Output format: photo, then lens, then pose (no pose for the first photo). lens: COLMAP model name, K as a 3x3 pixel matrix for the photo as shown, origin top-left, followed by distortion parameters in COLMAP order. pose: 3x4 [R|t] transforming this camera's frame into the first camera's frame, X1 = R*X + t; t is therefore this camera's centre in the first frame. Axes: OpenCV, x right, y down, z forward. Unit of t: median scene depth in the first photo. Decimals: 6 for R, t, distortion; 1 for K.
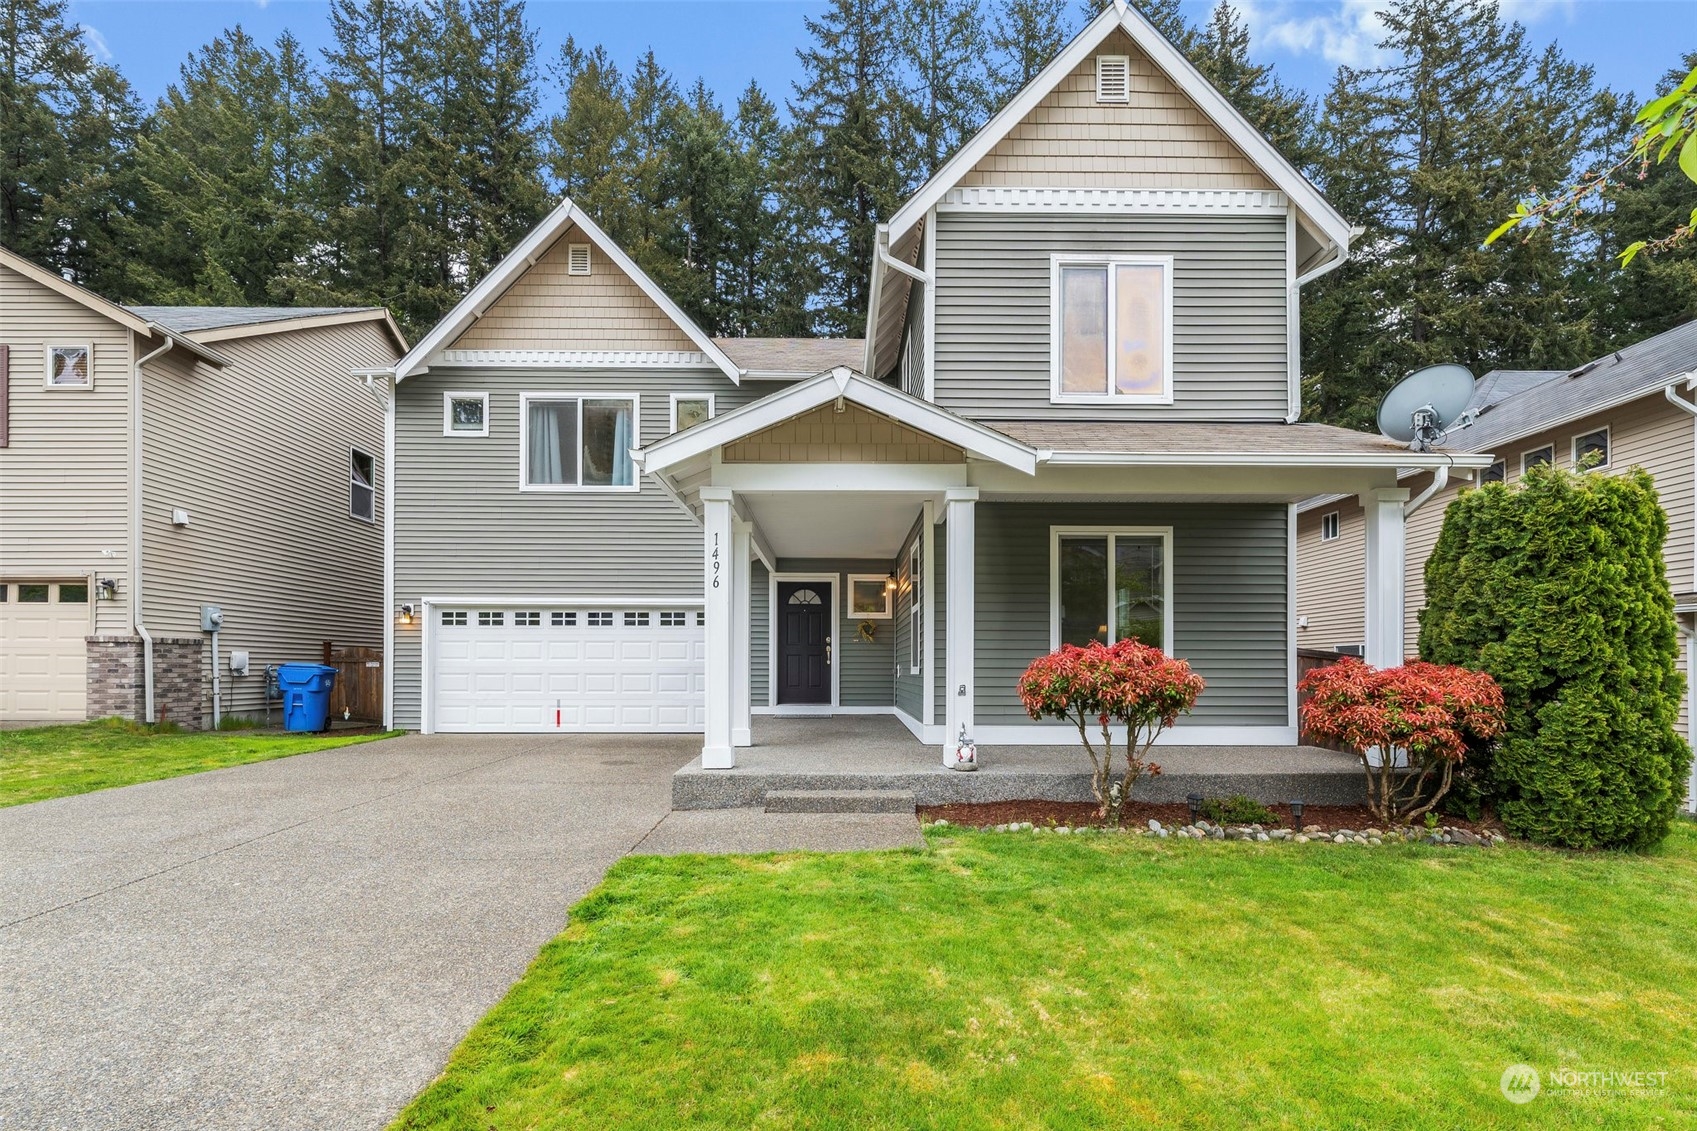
lens RADIAL K [[825.0, 0, 839.8], [0, 825.0, 661.8], [0, 0, 1]] dist [-0.000675, 0.000040]
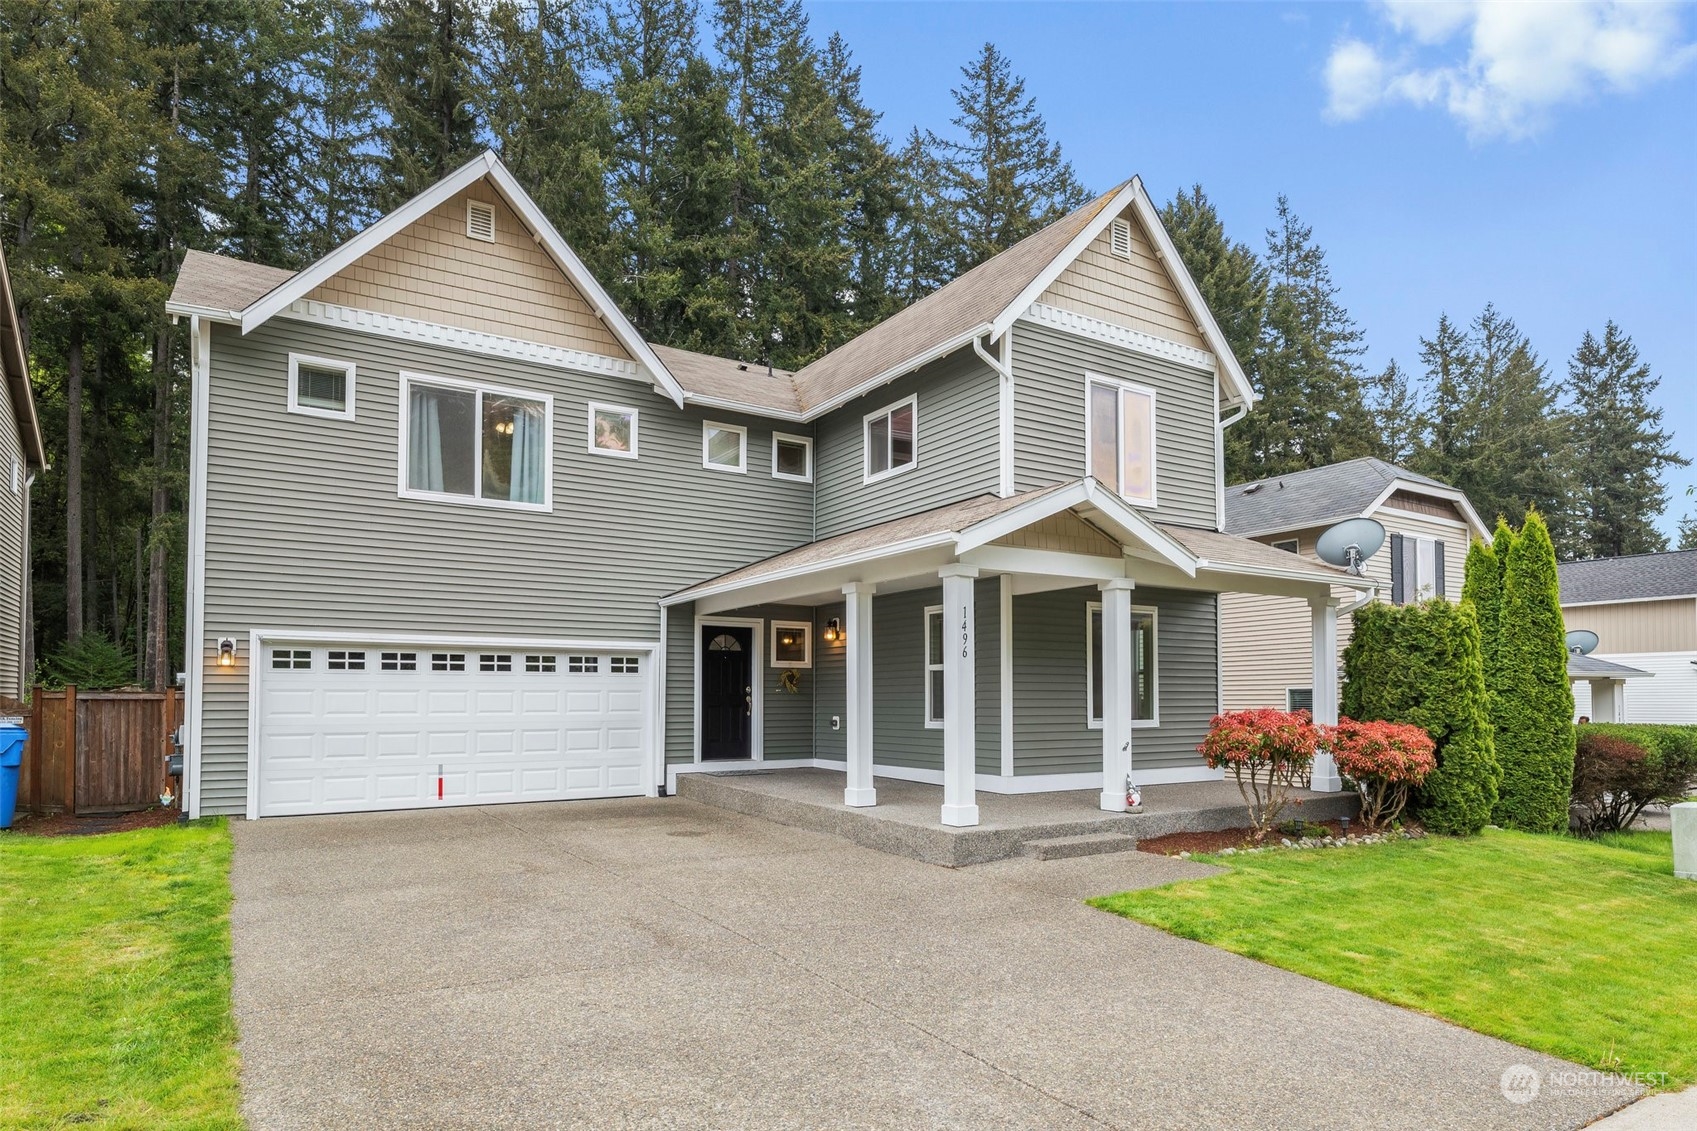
lens RADIAL K [[989.9, 0, 849.0], [0, 989.9, 667.1], [0, 0, 1]] dist [-0.003496, -0.001805]
pose [[0.848903, 0.014264, 0.528356, -0.542020], [-0.000701, 0.999665, -0.025863, -0.024543], [-0.528548, 0.021585, 0.848629, -0.009181]]
